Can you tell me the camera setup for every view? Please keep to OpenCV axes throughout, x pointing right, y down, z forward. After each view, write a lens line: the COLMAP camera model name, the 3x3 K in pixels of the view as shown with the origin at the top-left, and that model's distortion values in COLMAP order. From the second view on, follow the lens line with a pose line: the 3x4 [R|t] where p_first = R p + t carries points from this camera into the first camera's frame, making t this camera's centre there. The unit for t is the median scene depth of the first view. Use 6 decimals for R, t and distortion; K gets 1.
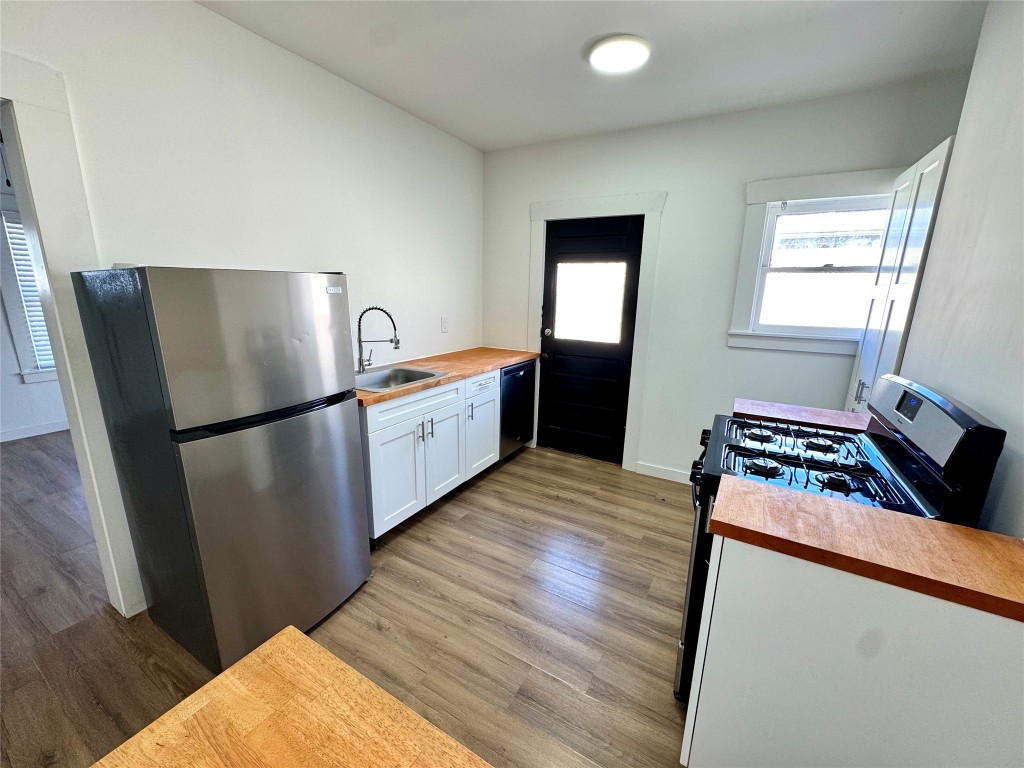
lens RADIAL K [[406.3, 0, 518.7], [0, 406.3, 386.6], [0, 0, 1]] dist [-0.000986, 0.000106]
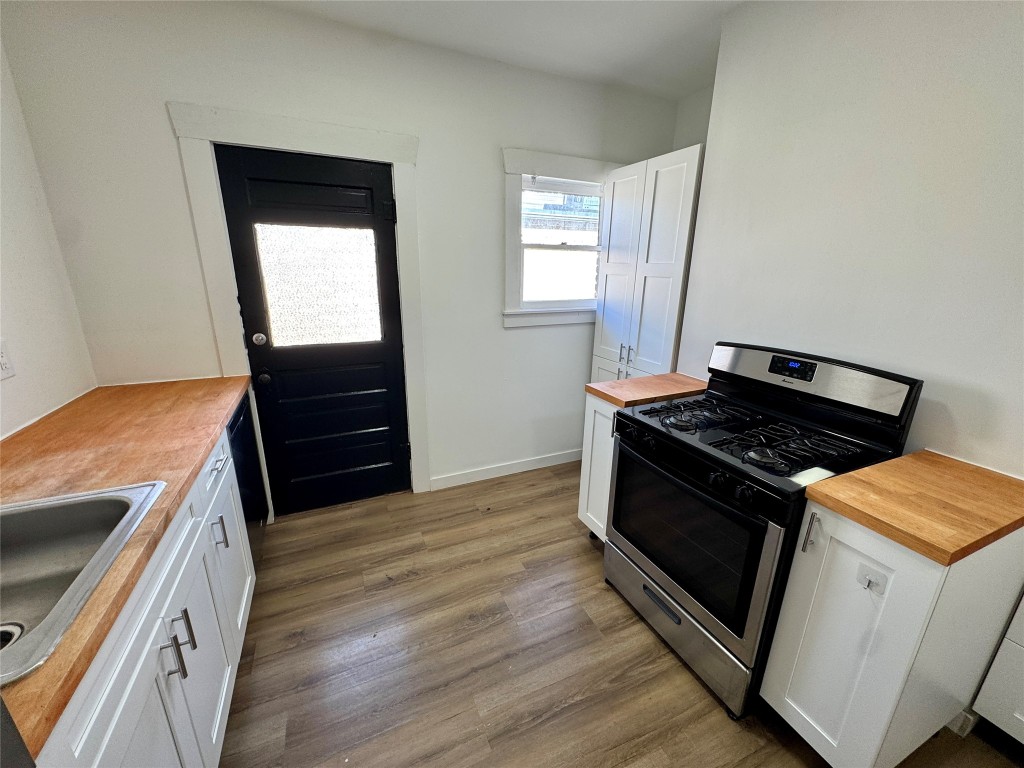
lens RADIAL K [[406.3, 0, 513.0], [0, 406.3, 385.2], [0, 0, 1]] dist [-0.000986, 0.000106]
pose [[0.590601, -0.240244, 0.770372, -0.230557], [0.184465, 0.969571, 0.160946, -0.116463], [-0.785597, 0.047052, 0.616946, 0.404112]]
